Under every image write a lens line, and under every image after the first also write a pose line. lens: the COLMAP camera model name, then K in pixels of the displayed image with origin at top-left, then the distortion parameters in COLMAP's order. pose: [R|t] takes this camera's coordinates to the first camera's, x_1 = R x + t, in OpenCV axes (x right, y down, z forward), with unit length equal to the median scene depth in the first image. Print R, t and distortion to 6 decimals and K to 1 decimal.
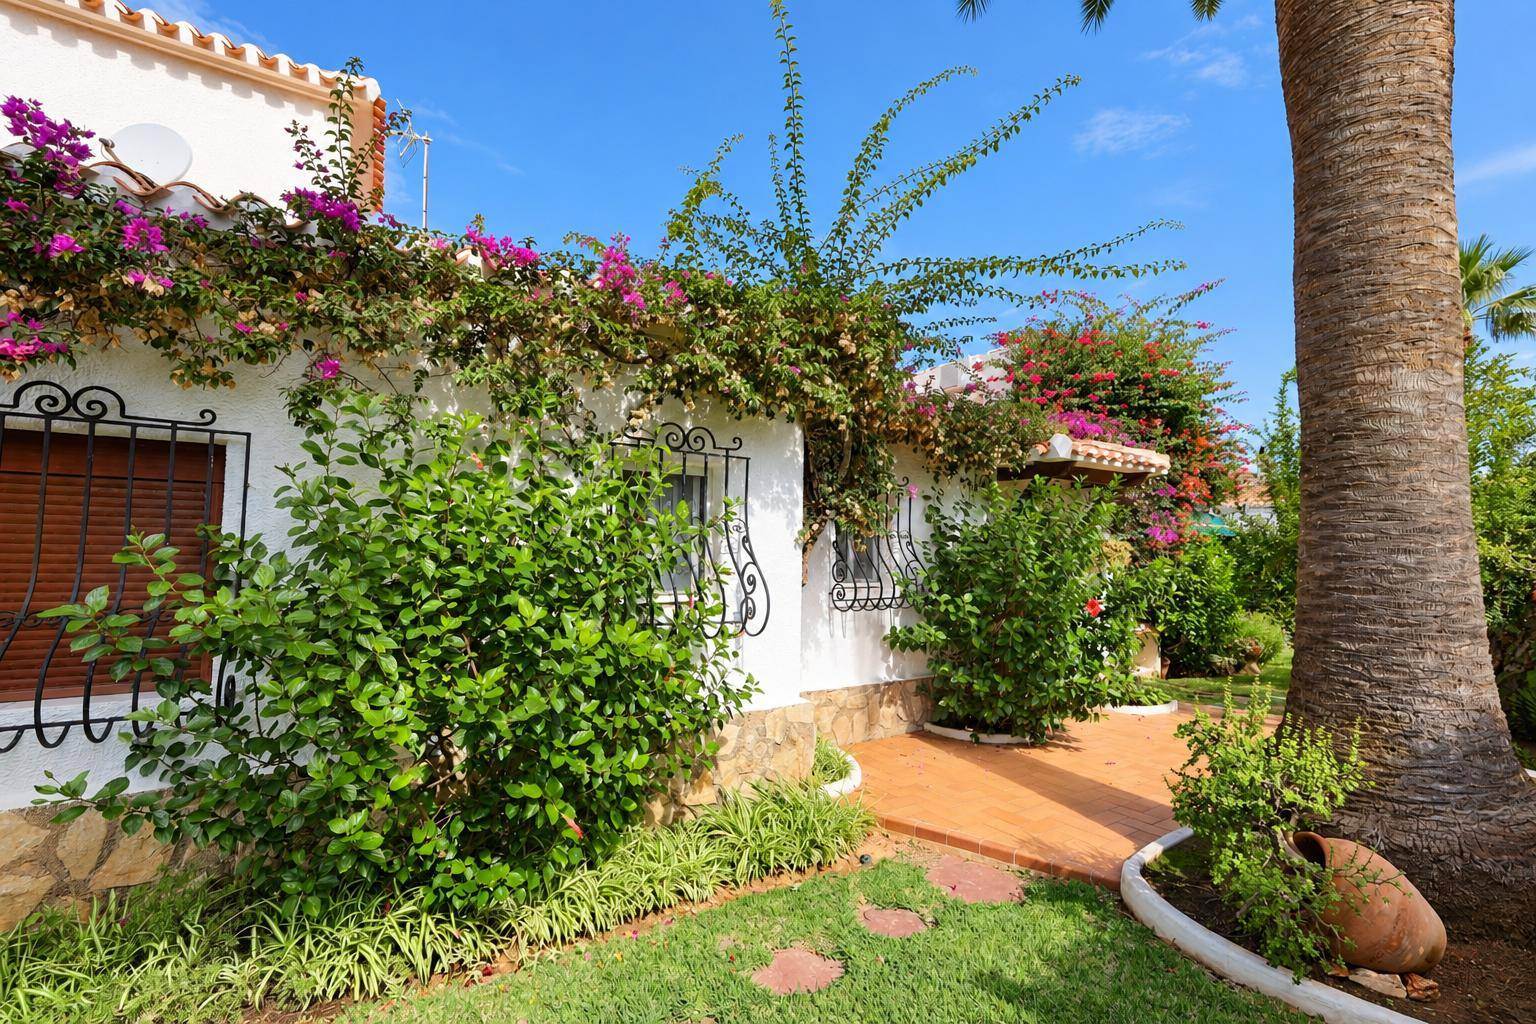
lens RADIAL K [[674.9, 0, 768.0], [0, 674.9, 512.0], [0, 0, 1]] dist [-0.042307, 0.014894]
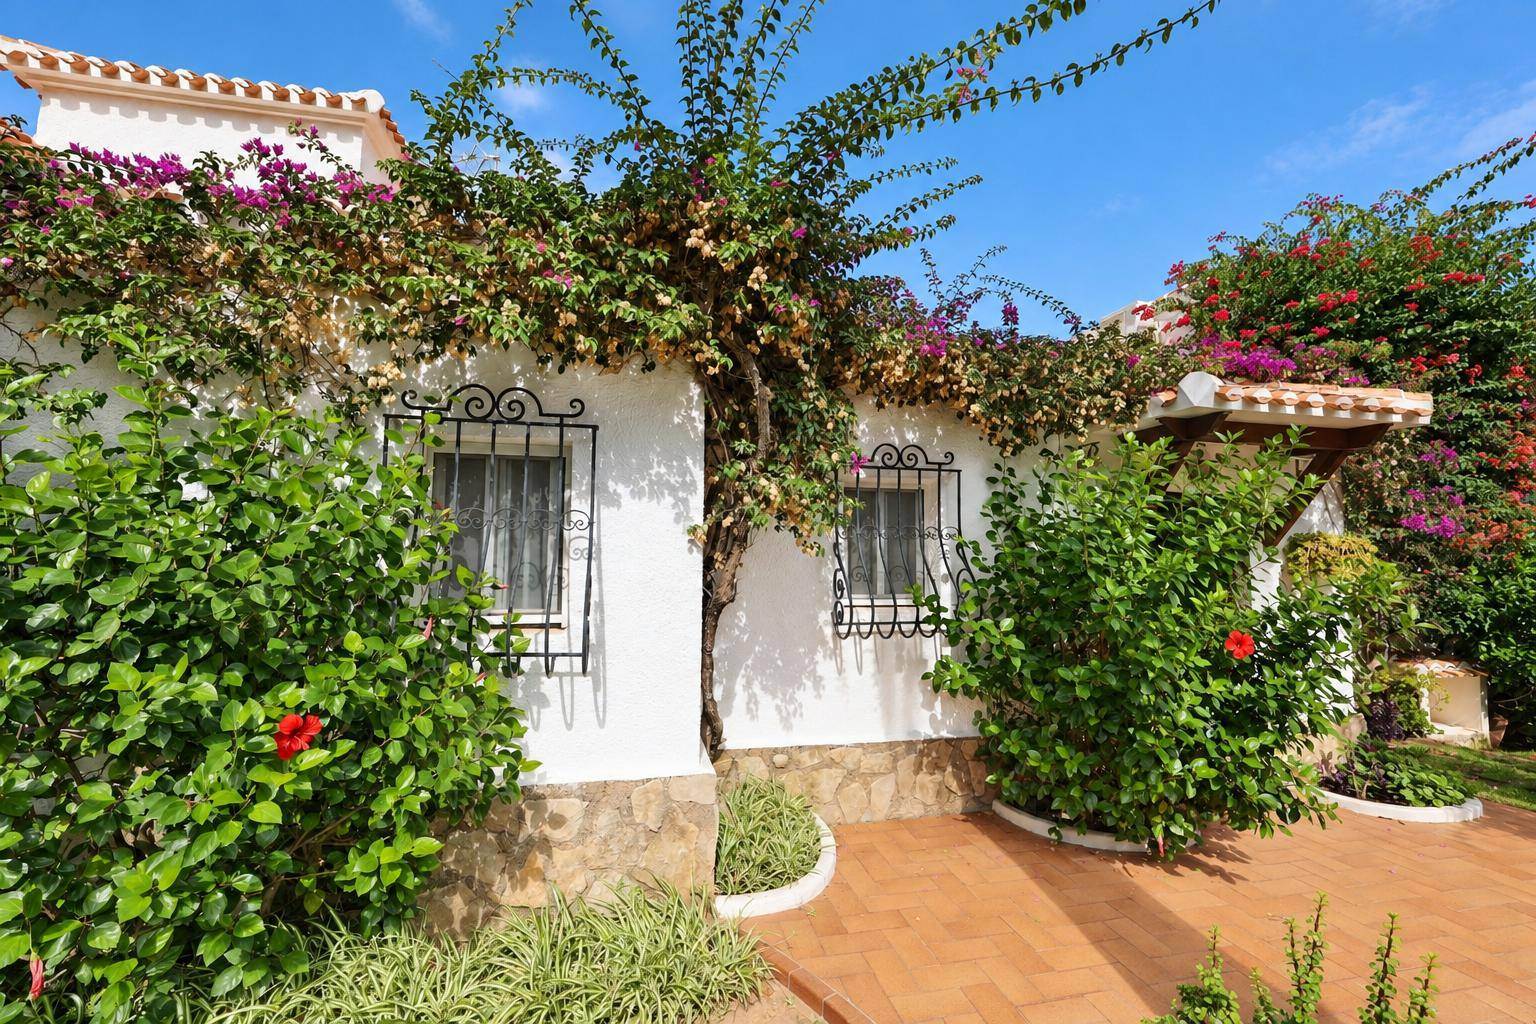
lens RADIAL K [[659.6, 0, 771.1], [0, 659.6, 505.4], [0, 0, 1]] dist [-0.044187, 0.017980]
pose [[0.939339, -0.036885, -0.341001, 0.268096], [0.027709, 0.999112, -0.031743, 0.022176], [0.341869, 0.020369, 0.939527, 0.282916]]
